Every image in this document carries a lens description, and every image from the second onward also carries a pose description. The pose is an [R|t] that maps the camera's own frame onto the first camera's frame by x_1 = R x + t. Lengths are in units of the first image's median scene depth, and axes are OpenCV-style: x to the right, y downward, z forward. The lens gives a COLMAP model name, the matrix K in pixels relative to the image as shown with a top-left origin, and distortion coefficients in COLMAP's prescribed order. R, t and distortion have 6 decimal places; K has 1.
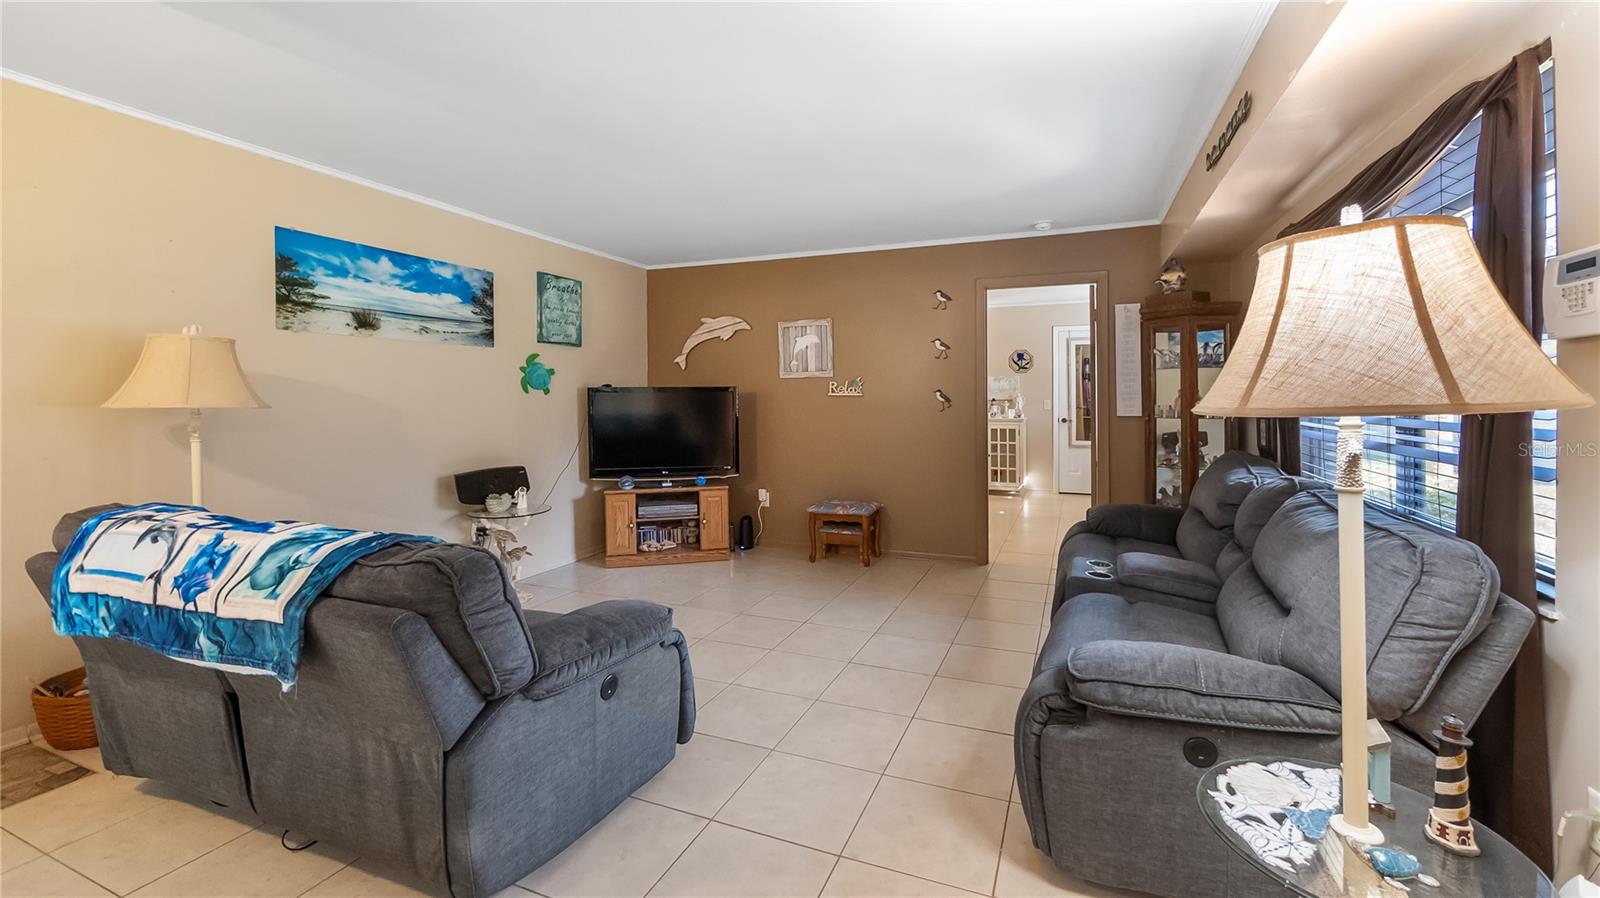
lens RADIAL K [[650.7, 0, 817.1], [0, 650.7, 390.2], [0, 0, 1]] dist [-0.005661, 0.000765]
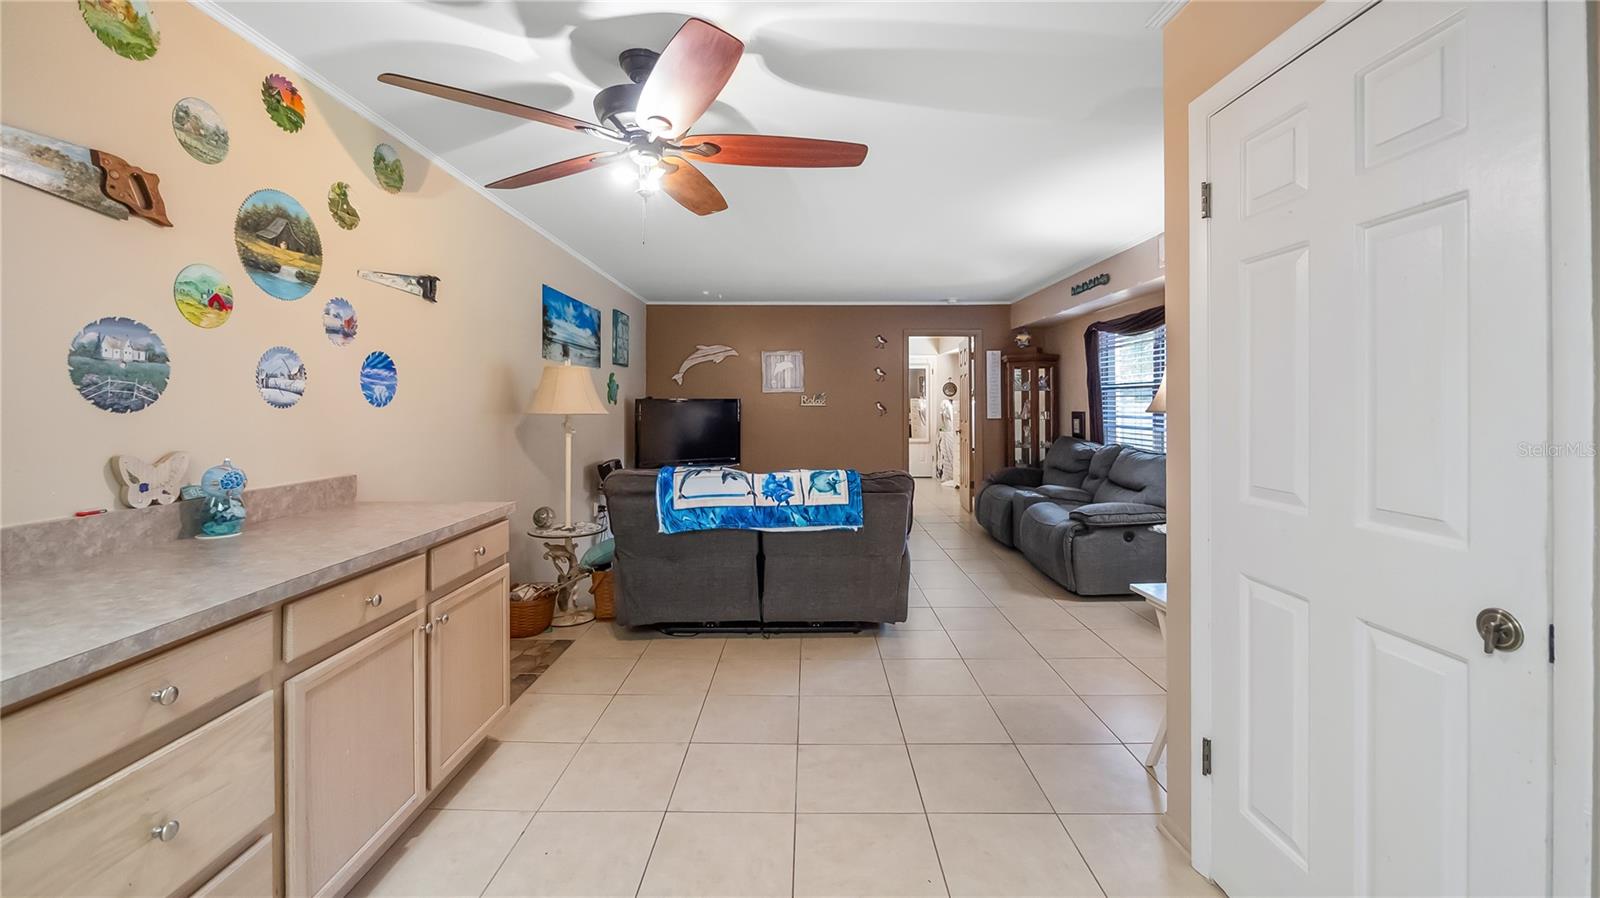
lens RADIAL K [[650.7, 0, 805.9], [0, 650.7, 398.8], [0, 0, 1]] dist [-0.005661, 0.000765]
pose [[0.928256, 0.006013, 0.371893, -0.558567], [-0.005860, 0.999982, -0.001541, -0.004855], [-0.371896, -0.000749, 0.928274, -0.343364]]
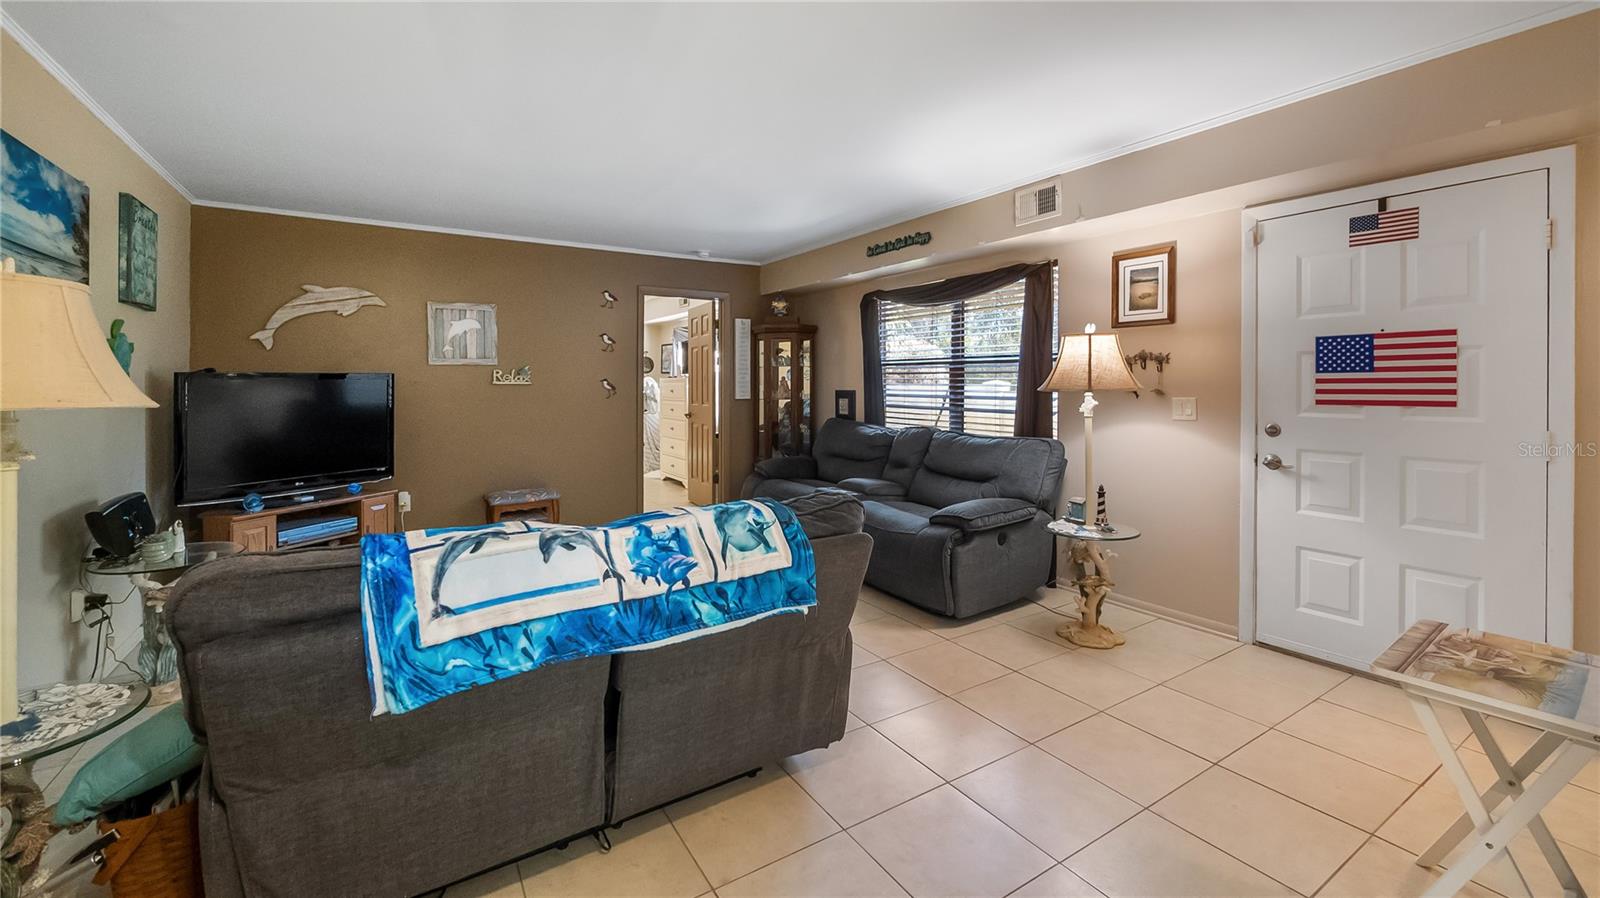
lens RADIAL K [[650.7, 0, 807.2], [0, 650.7, 381.0], [0, 0, 1]] dist [-0.005661, 0.000765]
pose [[0.582818, 0.004197, 0.812592, -0.558654], [-0.008586, 0.999963, 0.000993, -0.001545], [-0.812558, -0.007556, 0.582832, 0.069335]]
